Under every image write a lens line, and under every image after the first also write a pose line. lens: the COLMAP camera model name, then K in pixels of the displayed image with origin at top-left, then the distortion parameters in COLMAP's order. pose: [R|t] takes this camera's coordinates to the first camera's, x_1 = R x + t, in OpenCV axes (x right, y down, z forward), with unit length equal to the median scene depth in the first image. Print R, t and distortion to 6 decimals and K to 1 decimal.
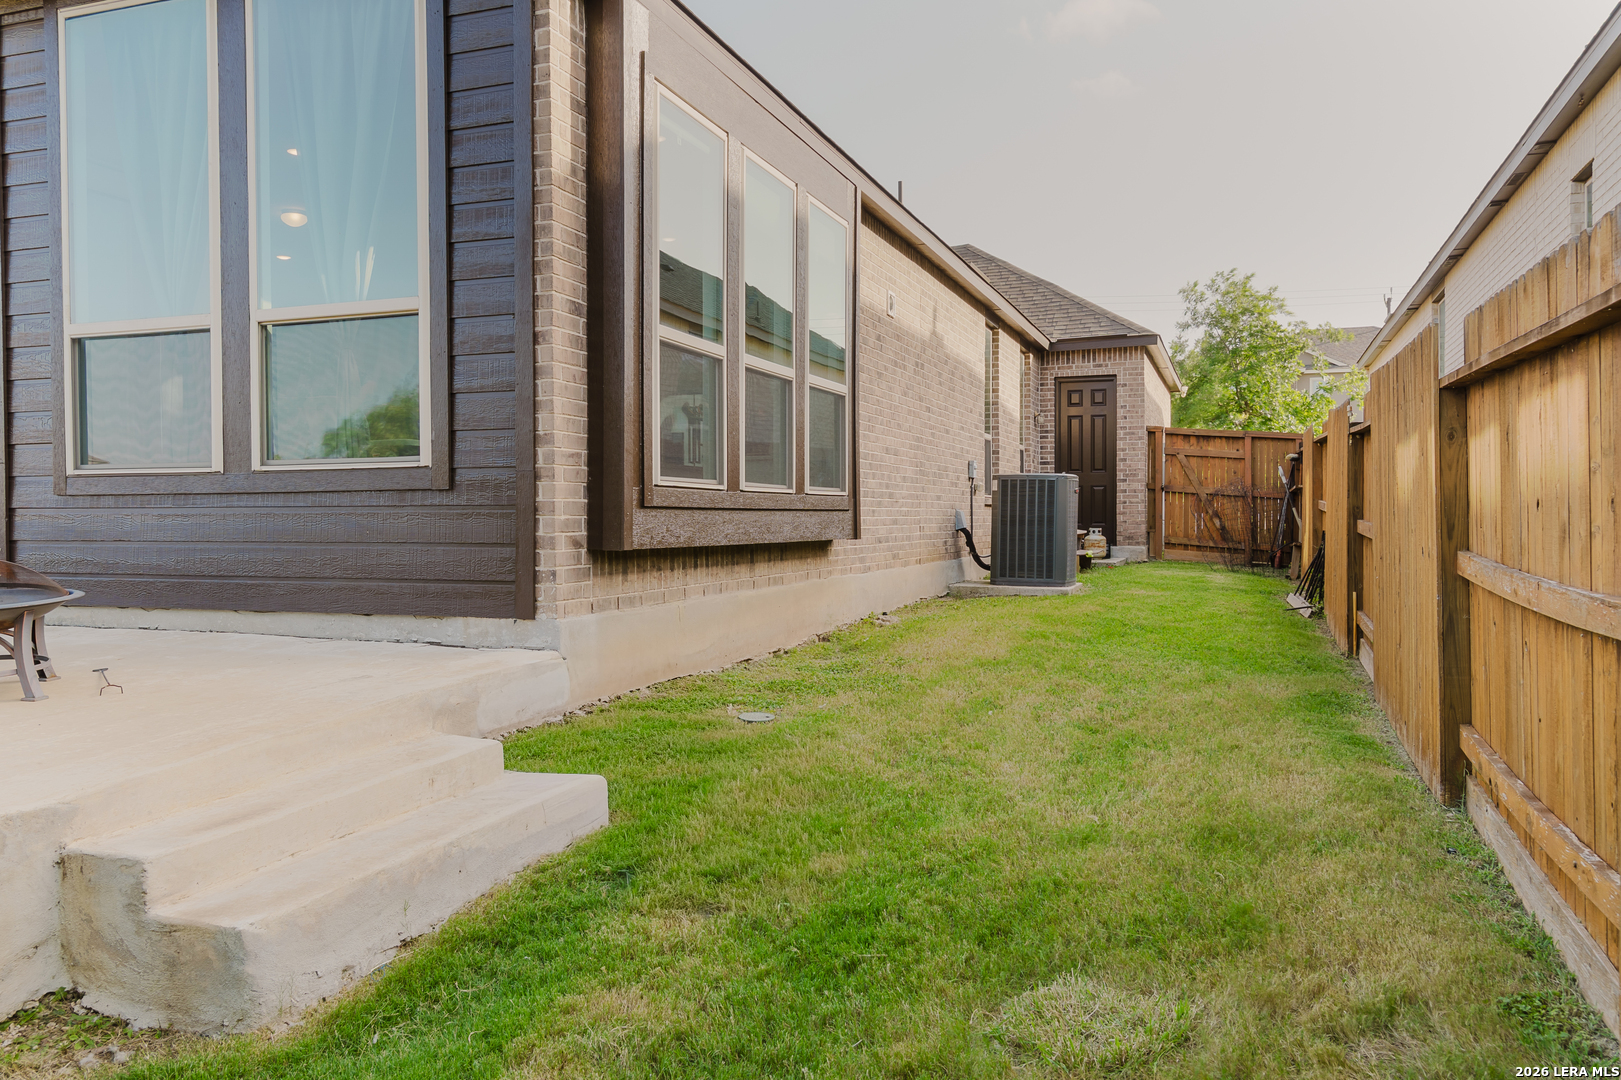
lens RADIAL K [[1198.0, 0, 809.4], [0, 1198.0, 538.1], [0, 0, 1]] dist [-0.014715, 0.003804]
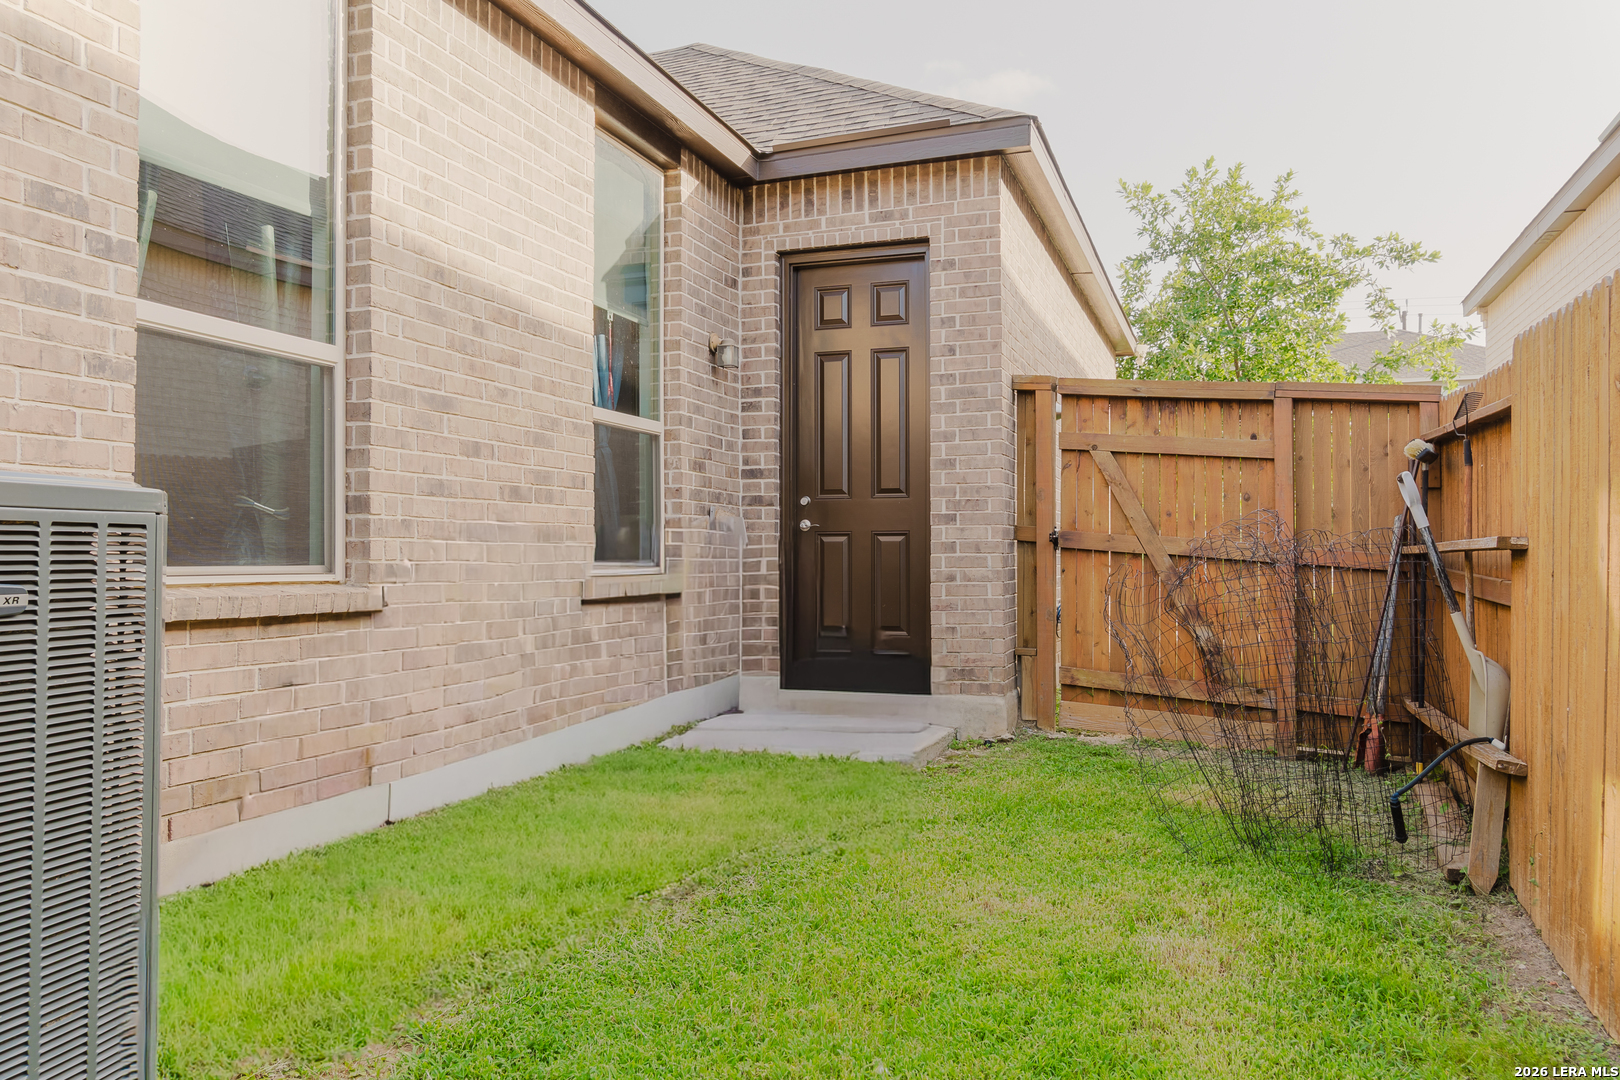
lens RADIAL K [[1197.2, 0, 809.2], [0, 1197.2, 536.7], [0, 0, 1]] dist [-0.014715, 0.003804]
pose [[0.999842, 0.001235, 0.017717, 0.212470], [-0.000721, 0.999580, -0.028974, -0.031719], [-0.017746, 0.028957, 0.999423, 0.628134]]
